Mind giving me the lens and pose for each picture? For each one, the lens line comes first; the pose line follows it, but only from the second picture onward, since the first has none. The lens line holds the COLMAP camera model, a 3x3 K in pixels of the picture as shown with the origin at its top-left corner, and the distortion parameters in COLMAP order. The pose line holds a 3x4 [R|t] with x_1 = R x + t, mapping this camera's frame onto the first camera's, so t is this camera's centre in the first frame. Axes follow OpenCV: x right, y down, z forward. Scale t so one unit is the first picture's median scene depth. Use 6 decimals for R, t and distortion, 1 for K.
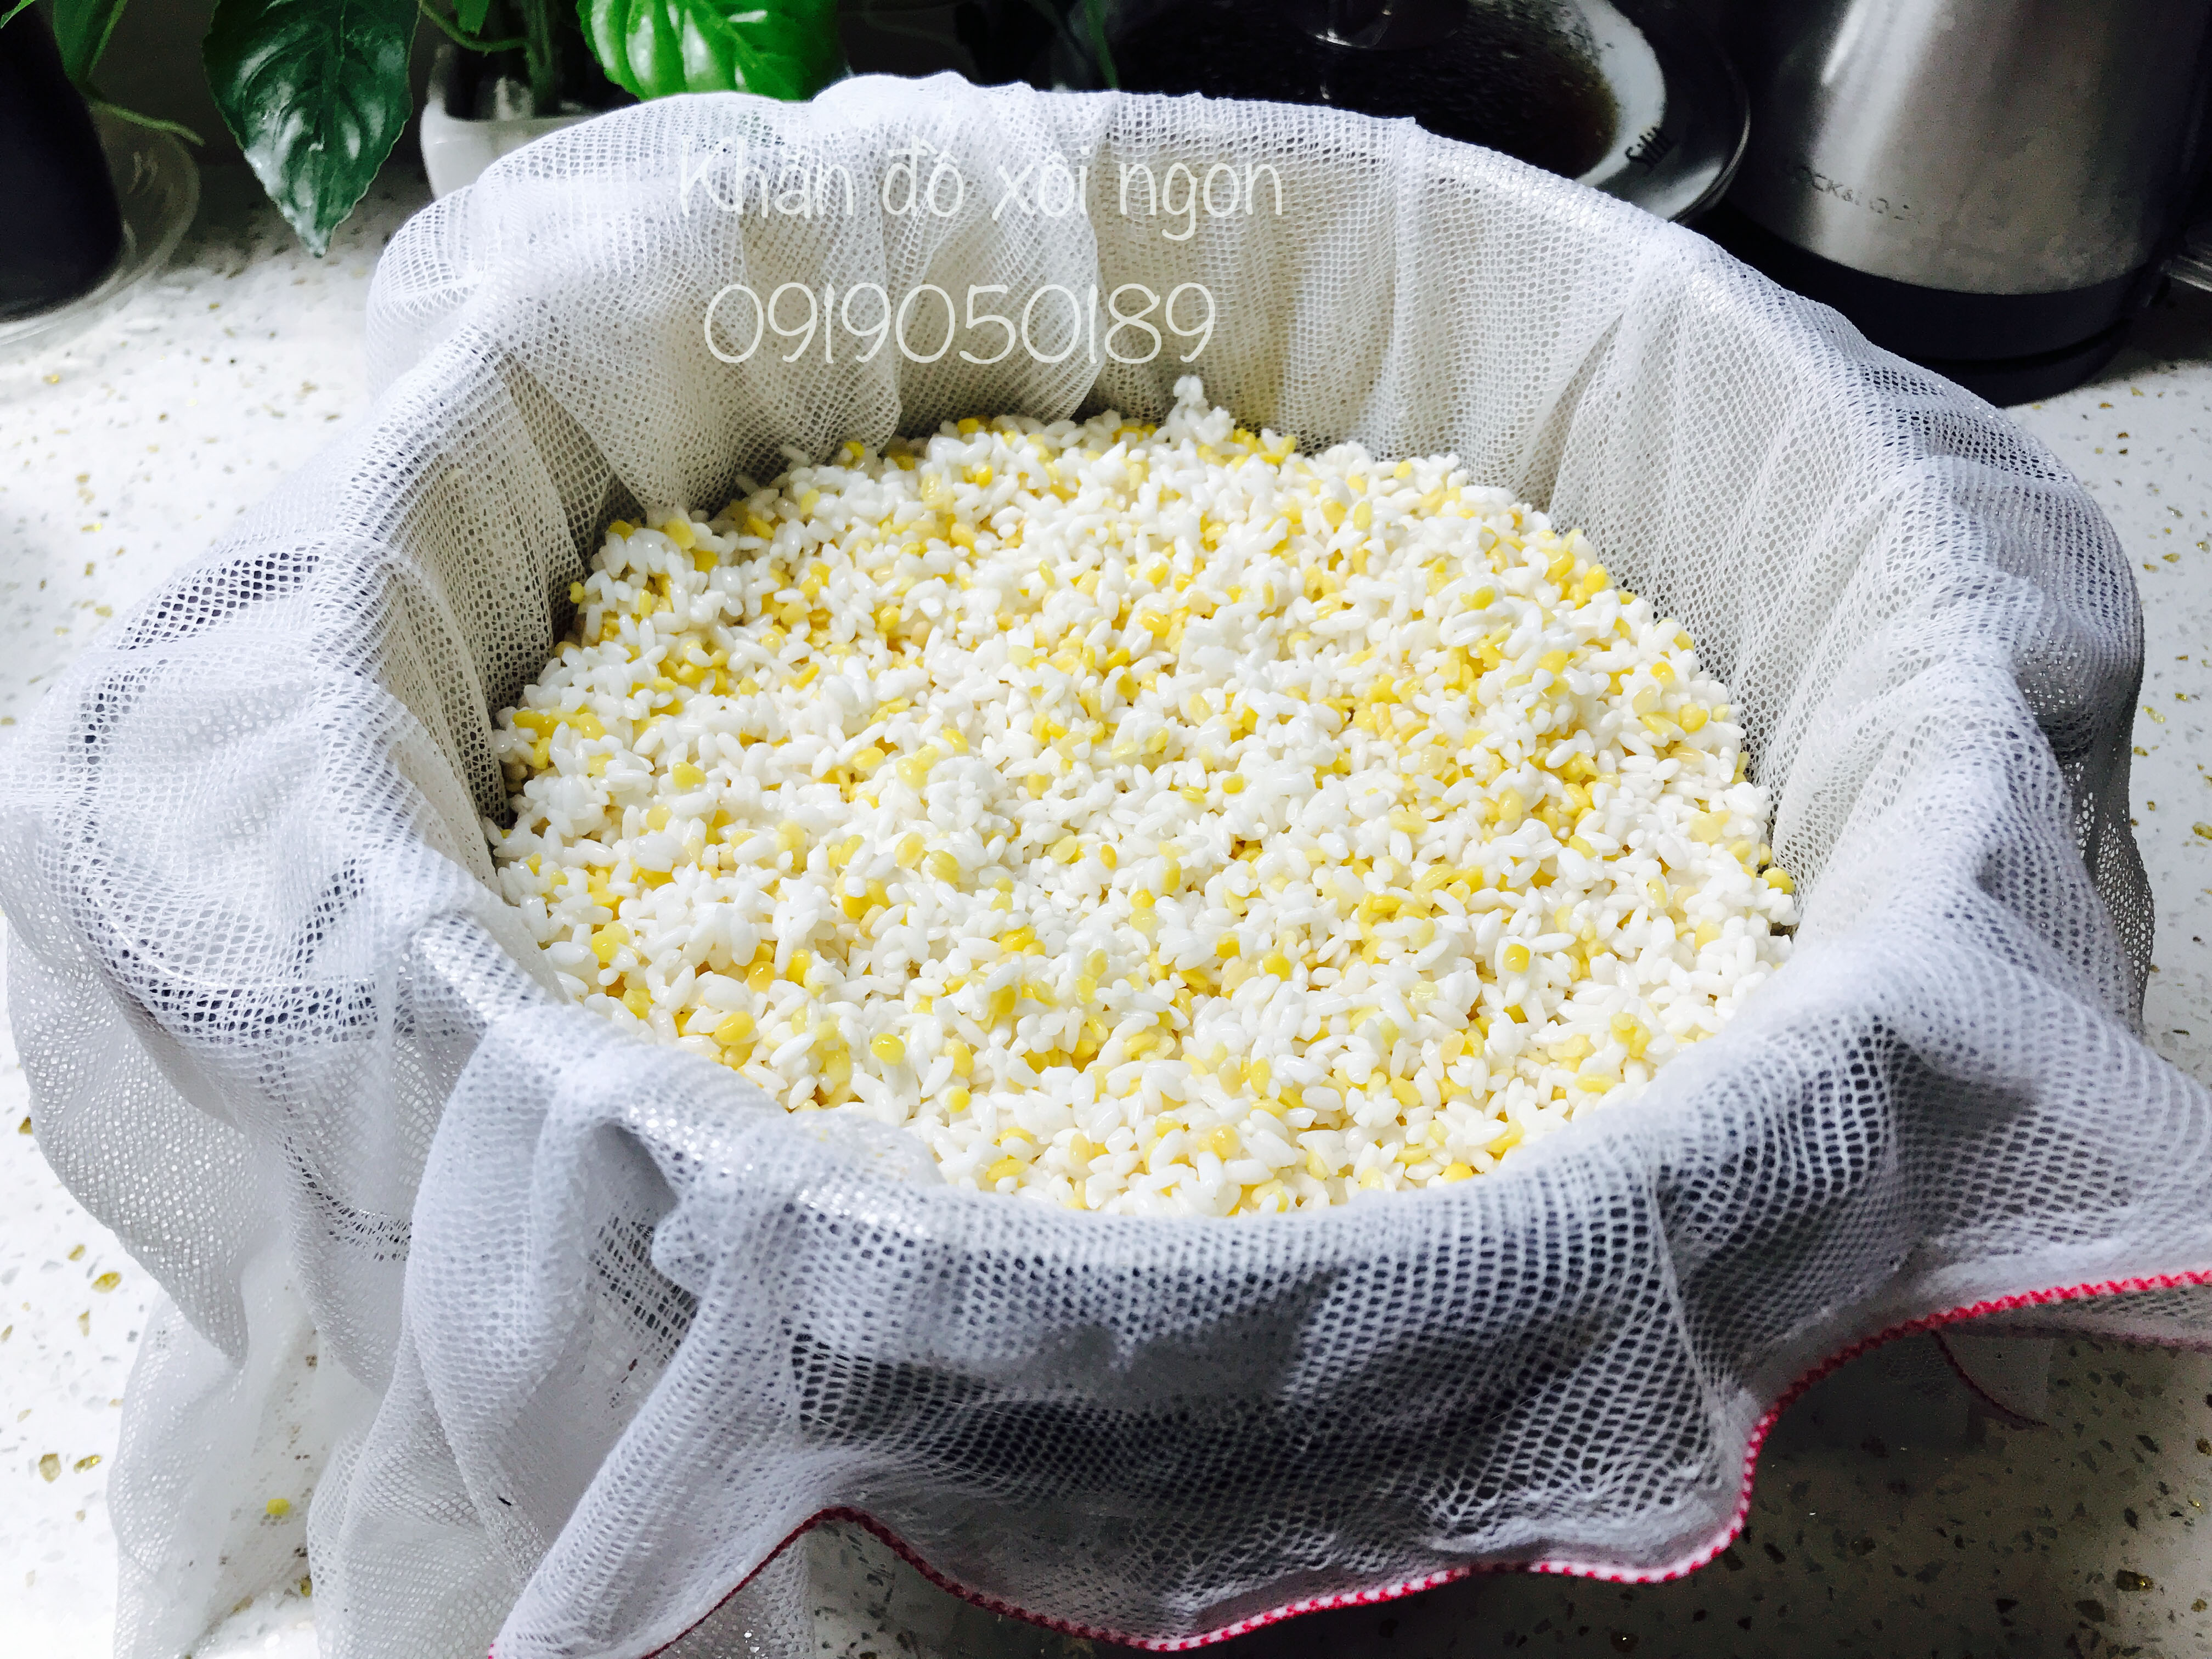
lens RADIAL K [[1841.1, 0, 1106.0], [0, 1841.1, 829.5], [0, 0, 1]] dist [0.003610, -0.004062]
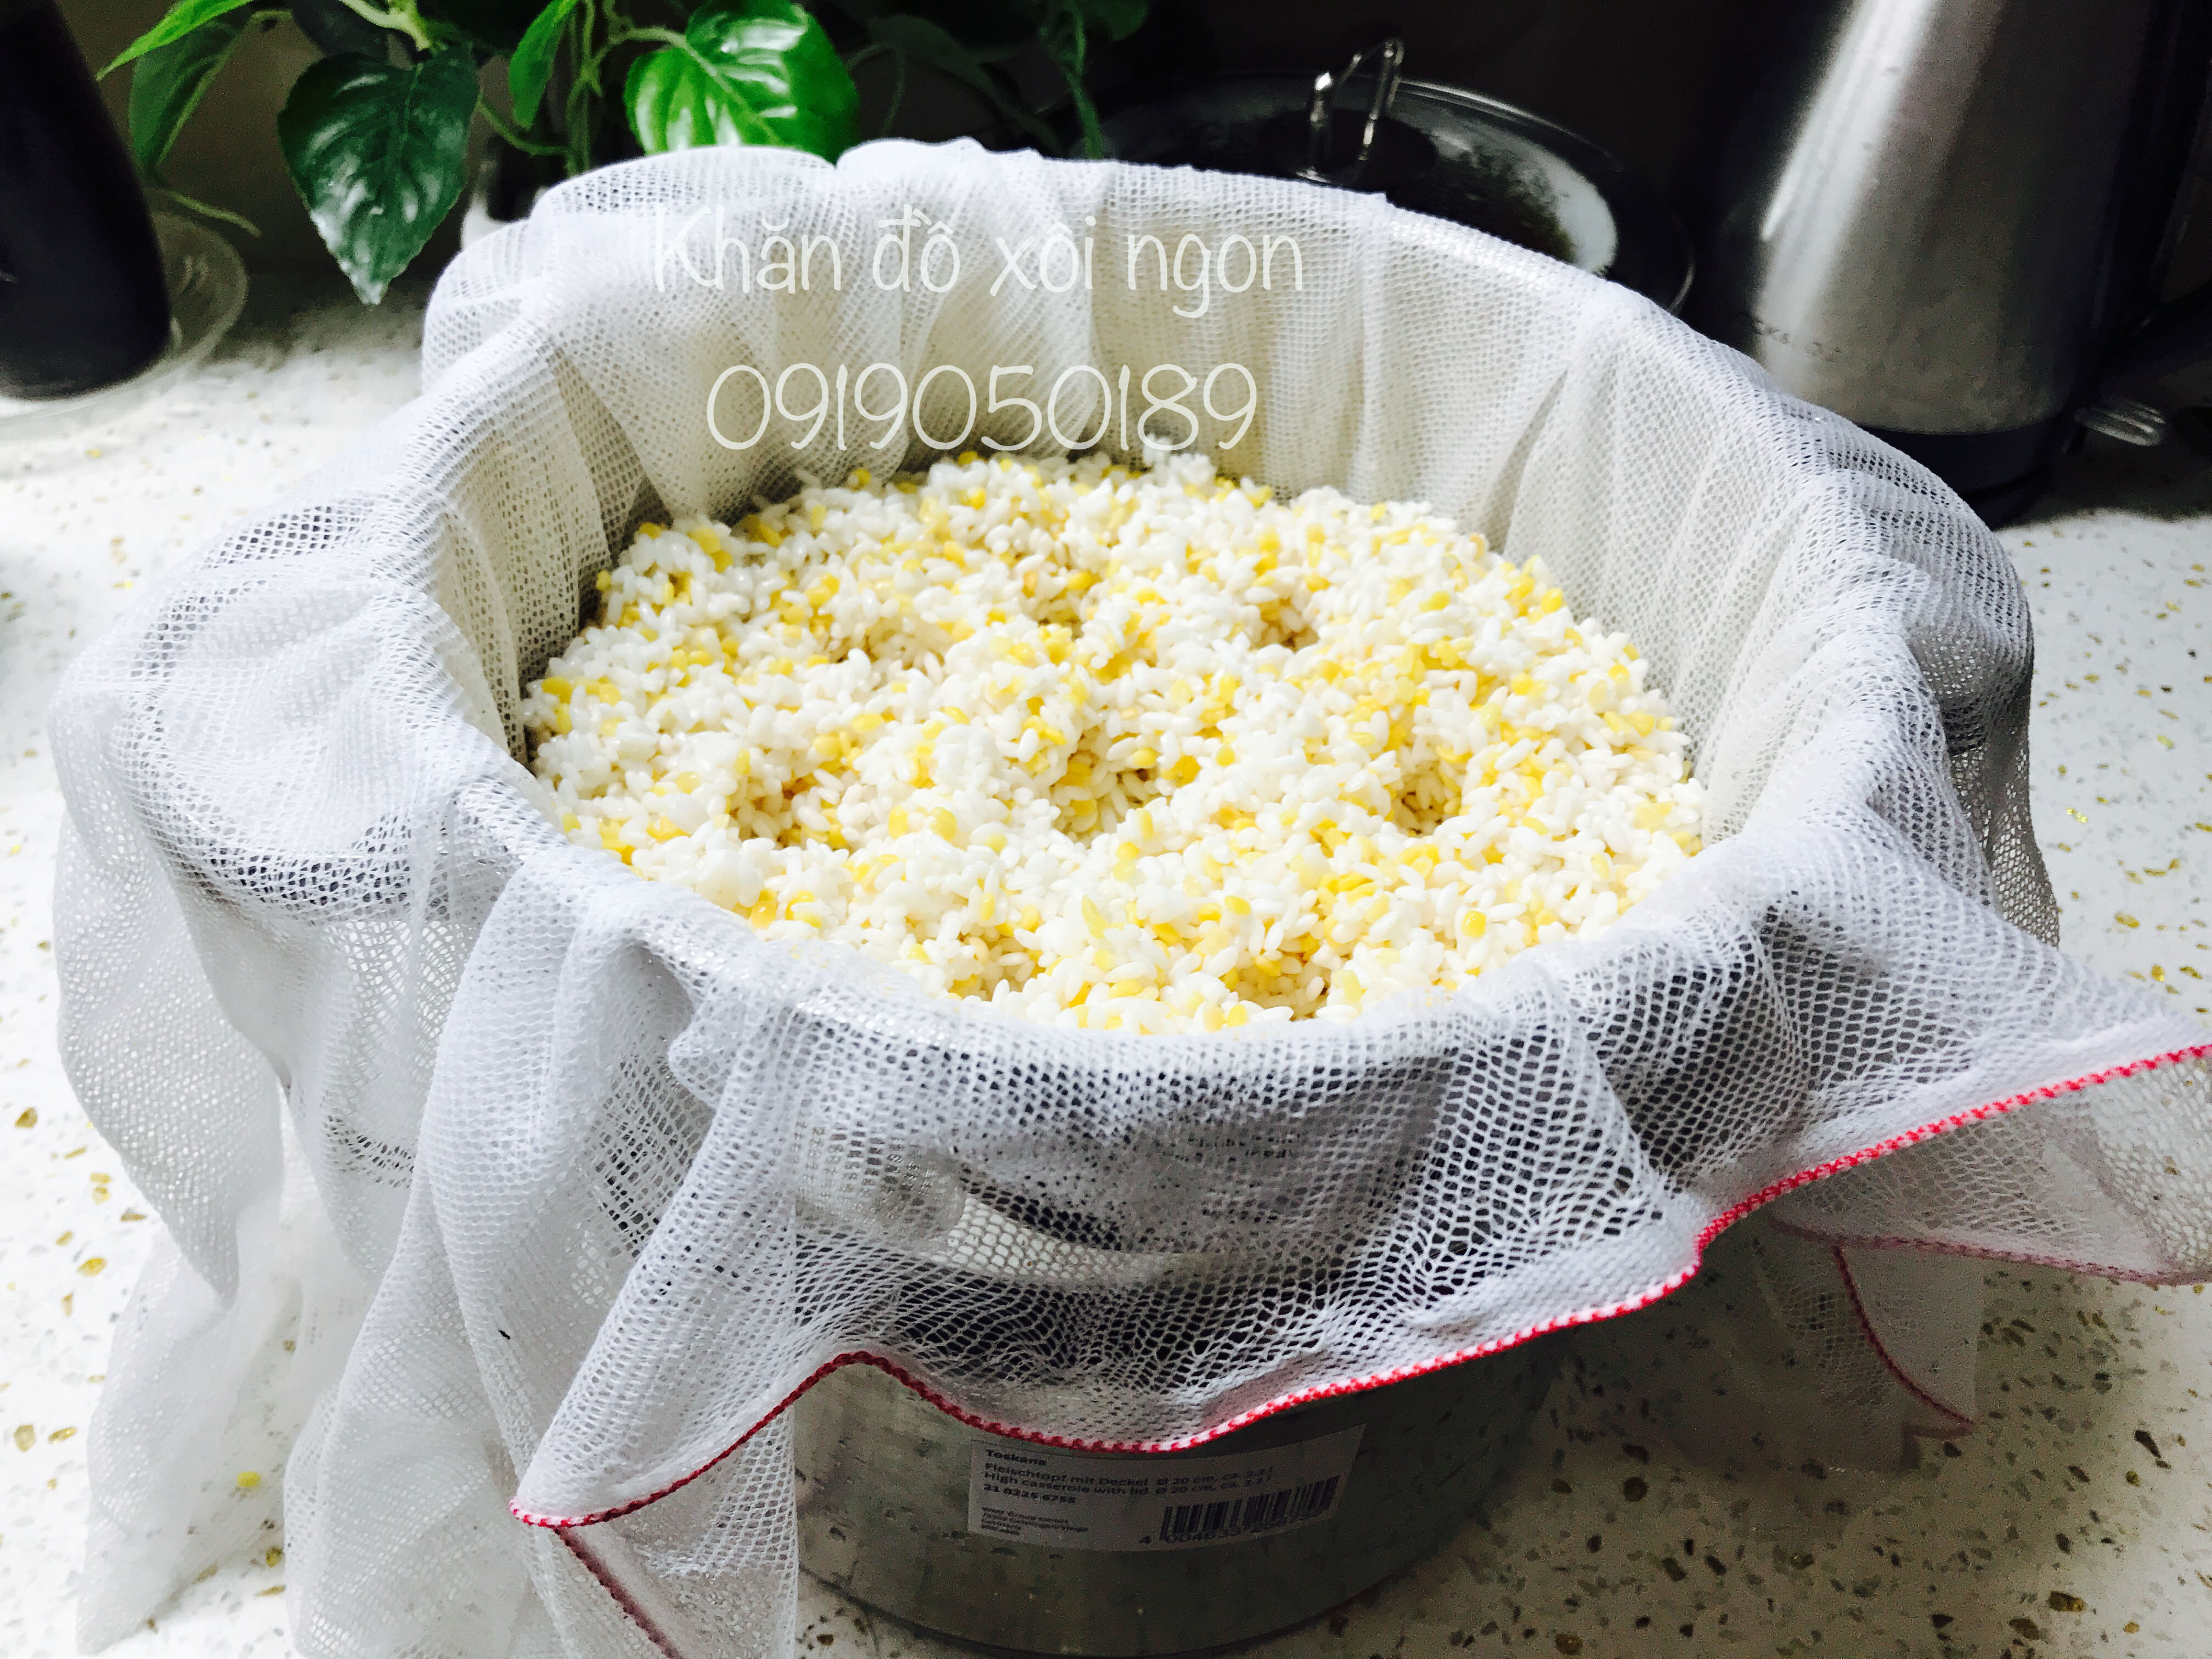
lens RADIAL K [[1841.1, 0, 1106.0], [0, 1841.1, 829.5], [0, 0, 1]] dist [0.003610, -0.004062]
pose [[0.999435, 0.030469, 0.014213, -0.003100], [-0.028756, 0.993712, -0.108214, 0.114196], [-0.017421, 0.107745, 0.994026, -0.058591]]
